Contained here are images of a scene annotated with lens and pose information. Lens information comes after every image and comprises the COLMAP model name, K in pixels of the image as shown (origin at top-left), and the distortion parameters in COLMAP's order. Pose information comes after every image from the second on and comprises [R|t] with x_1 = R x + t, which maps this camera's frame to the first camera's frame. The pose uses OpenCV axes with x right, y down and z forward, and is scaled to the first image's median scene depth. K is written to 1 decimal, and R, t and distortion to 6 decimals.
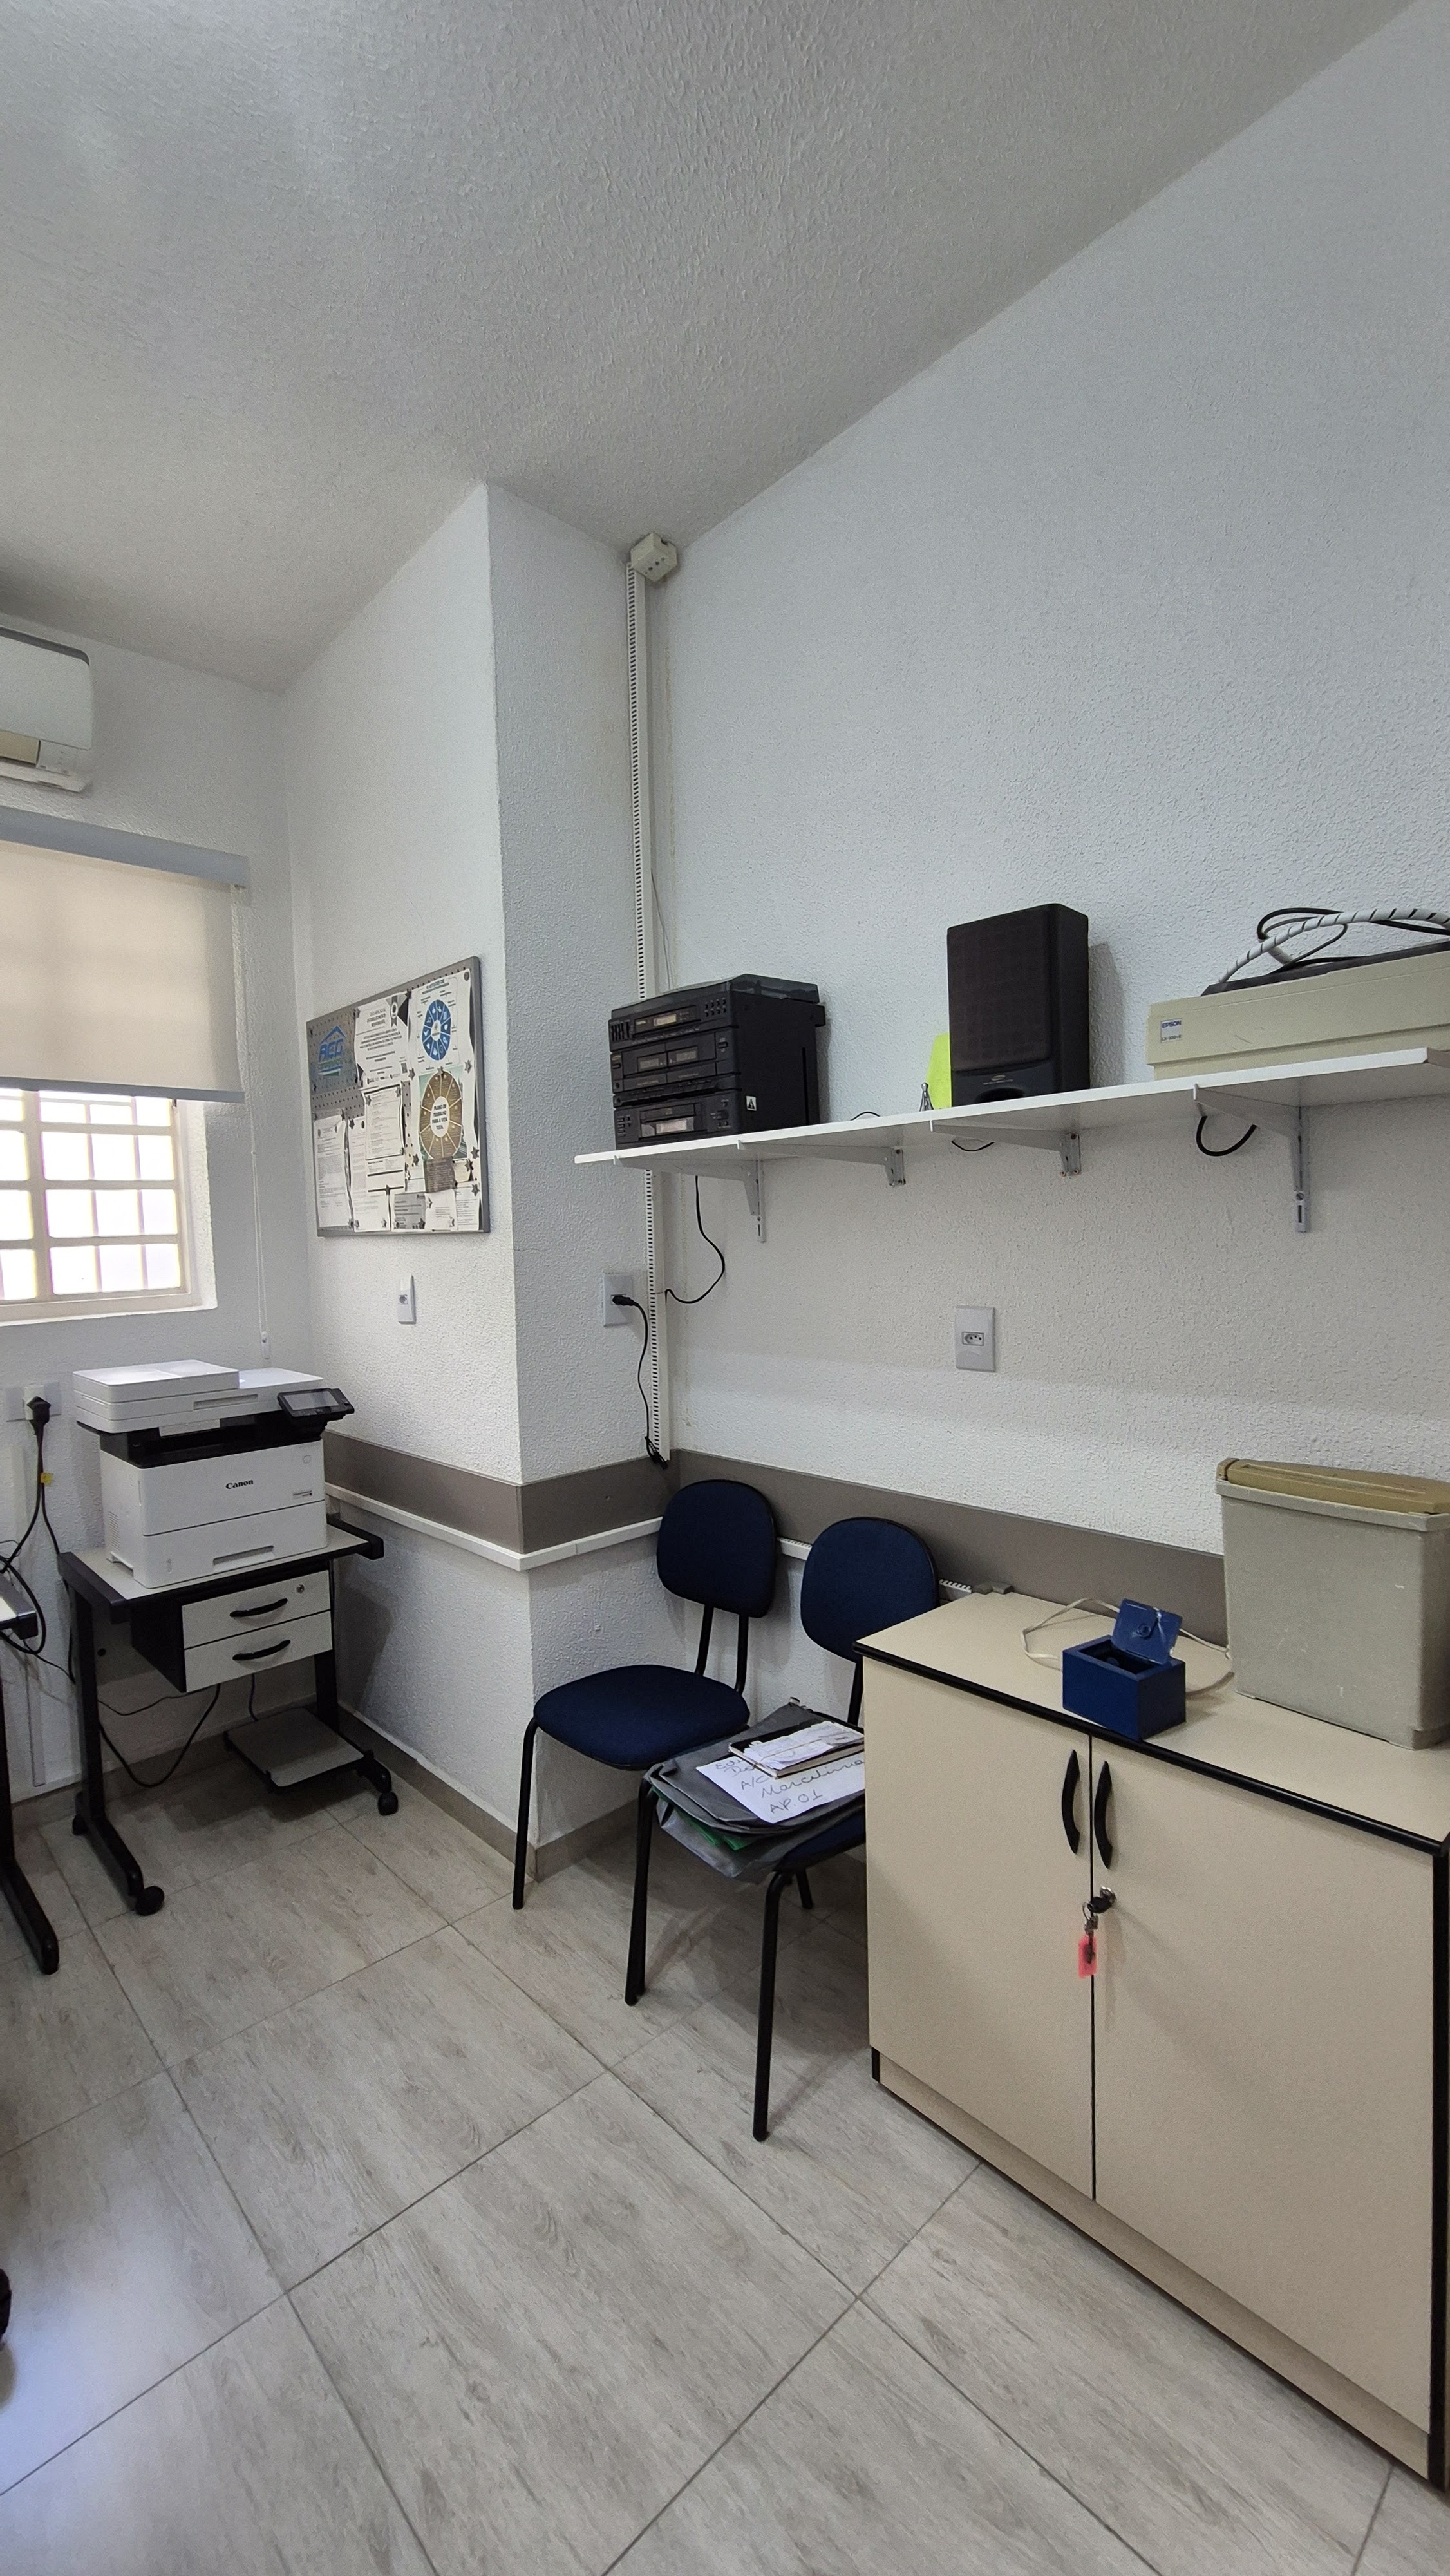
lens RADIAL K [[1059.9, 0, 721.4], [0, 1059.9, 1289.2], [0, 0, 1]] dist [-0.000433, 0.000328]
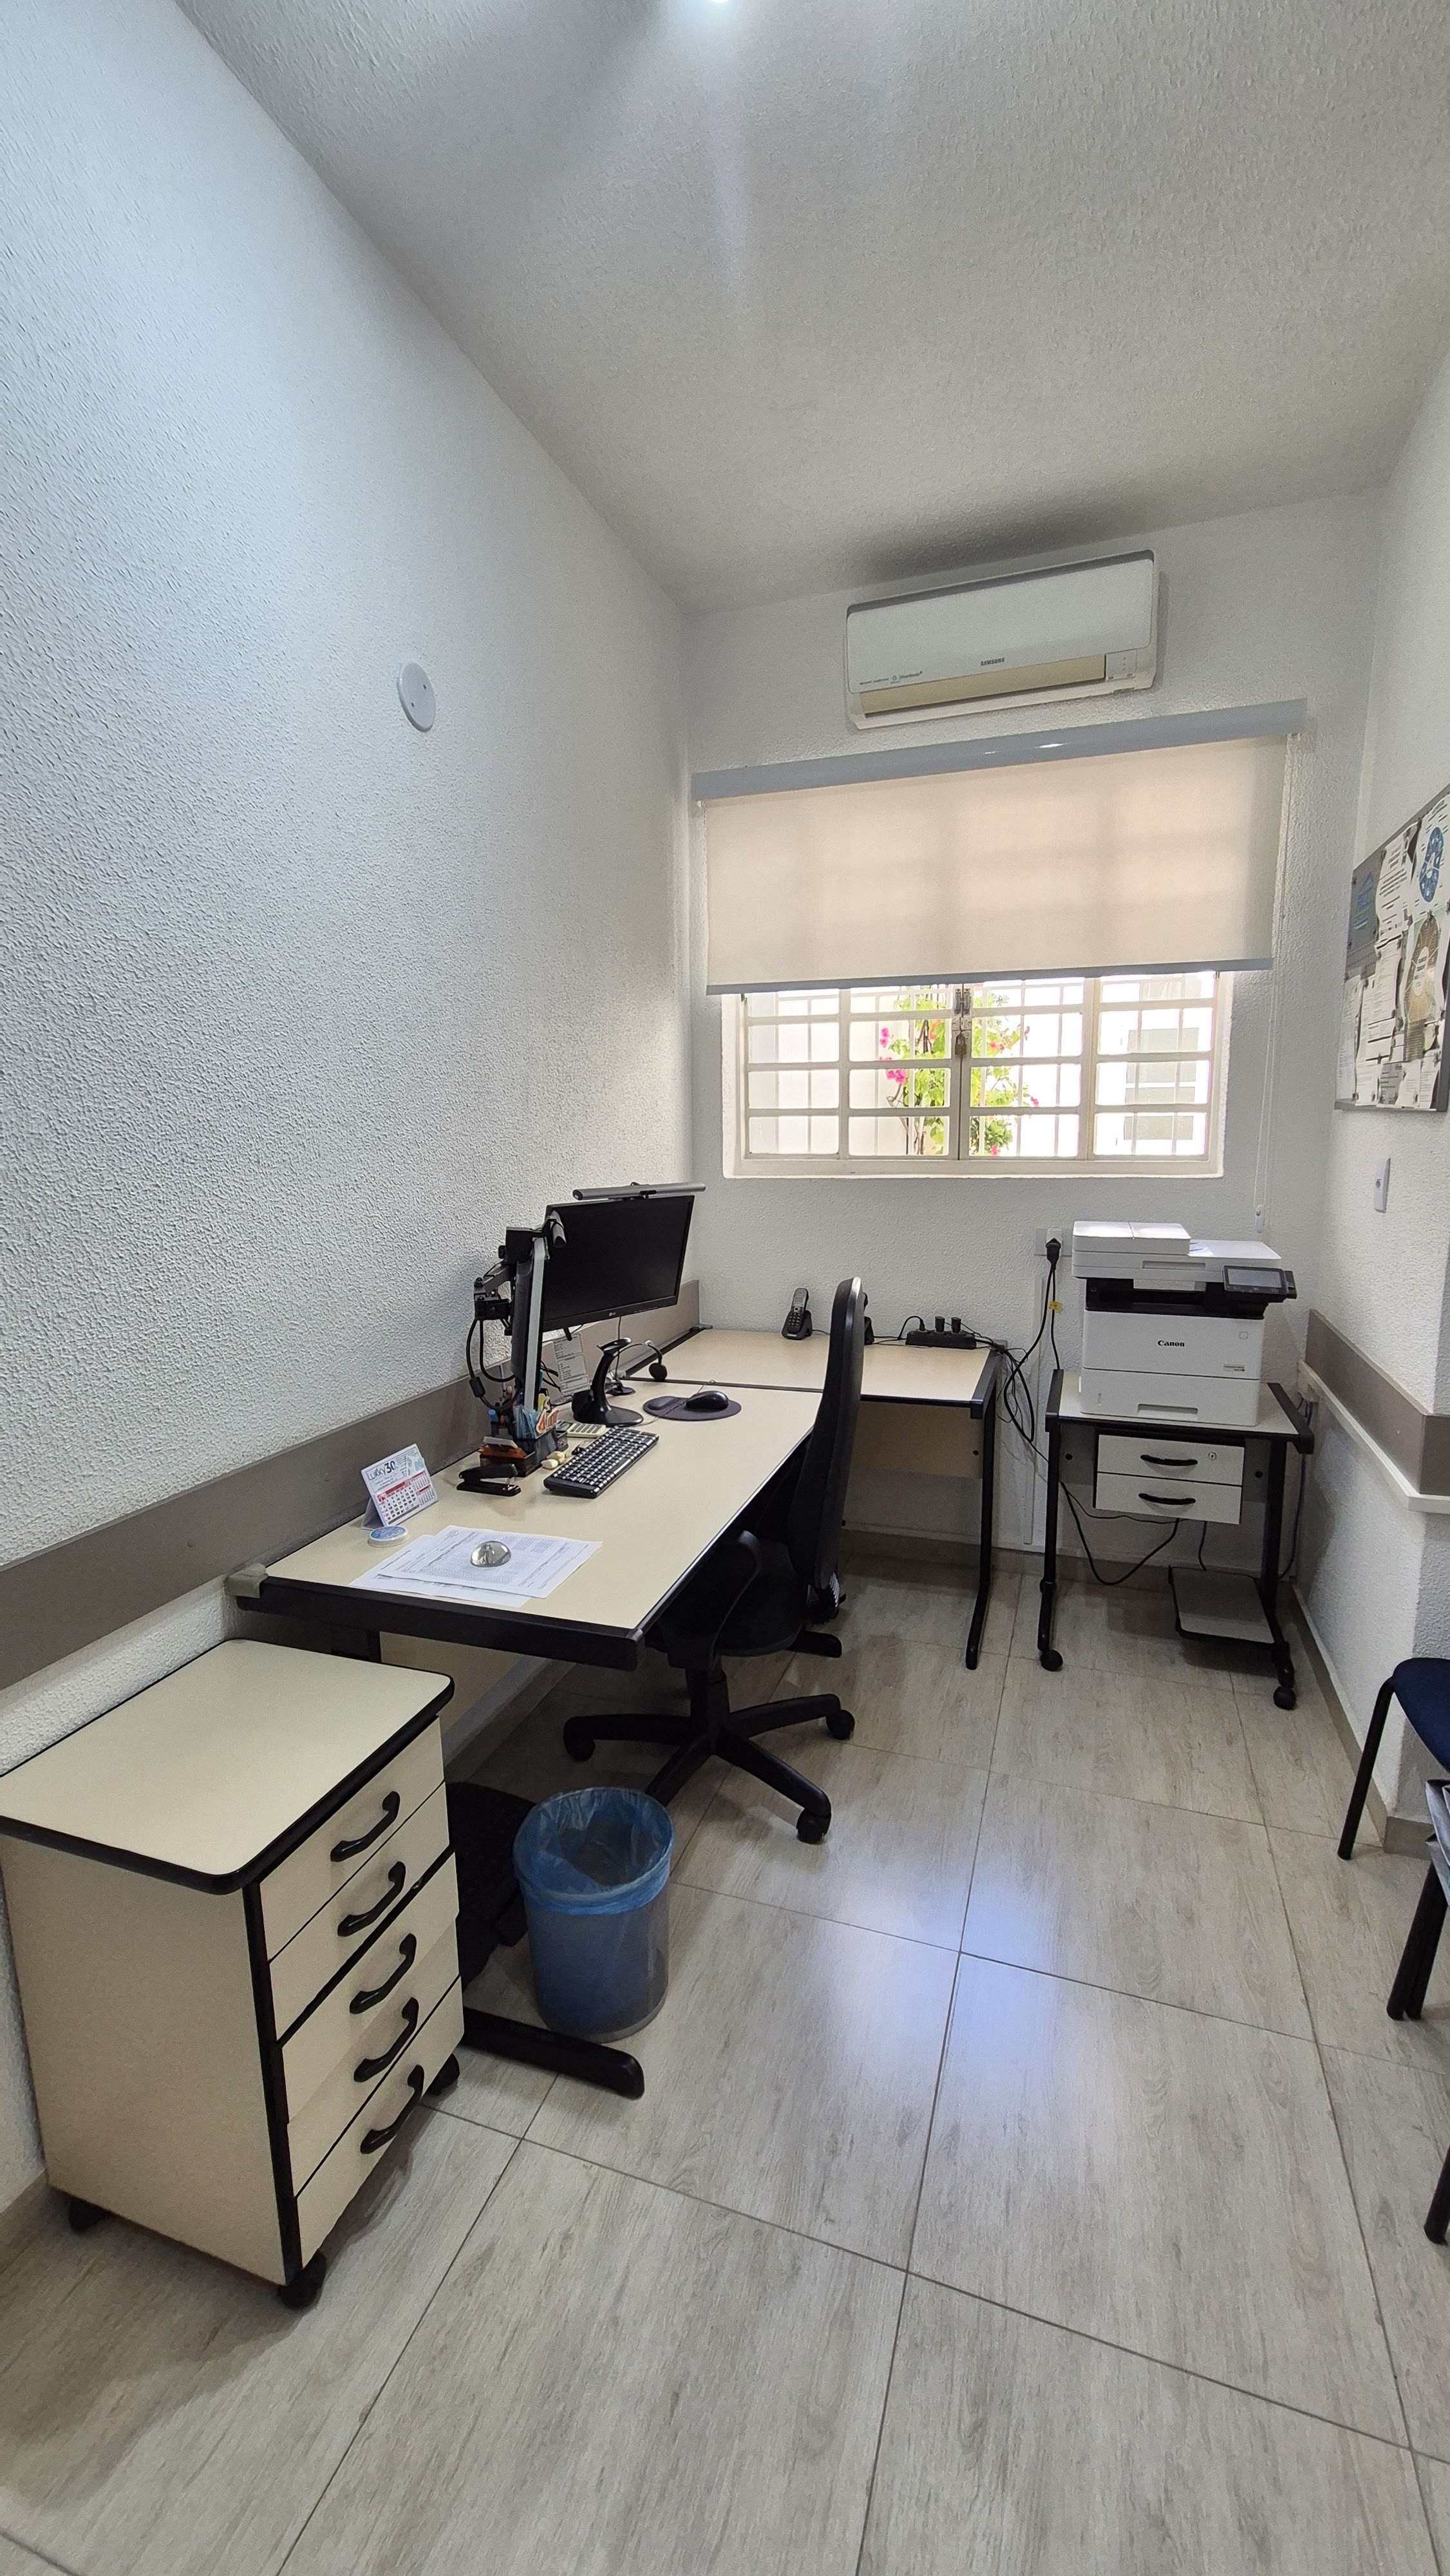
lens RADIAL K [[1058.9, 0, 717.1], [0, 1058.9, 1289.8], [0, 0, 1]] dist [-0.000335, 0.000360]
pose [[0.464689, 0.171906, -0.868627, 0.242948], [-0.057456, 0.984760, 0.164152, -0.017805], [0.883608, -0.026372, 0.467485, 0.095434]]
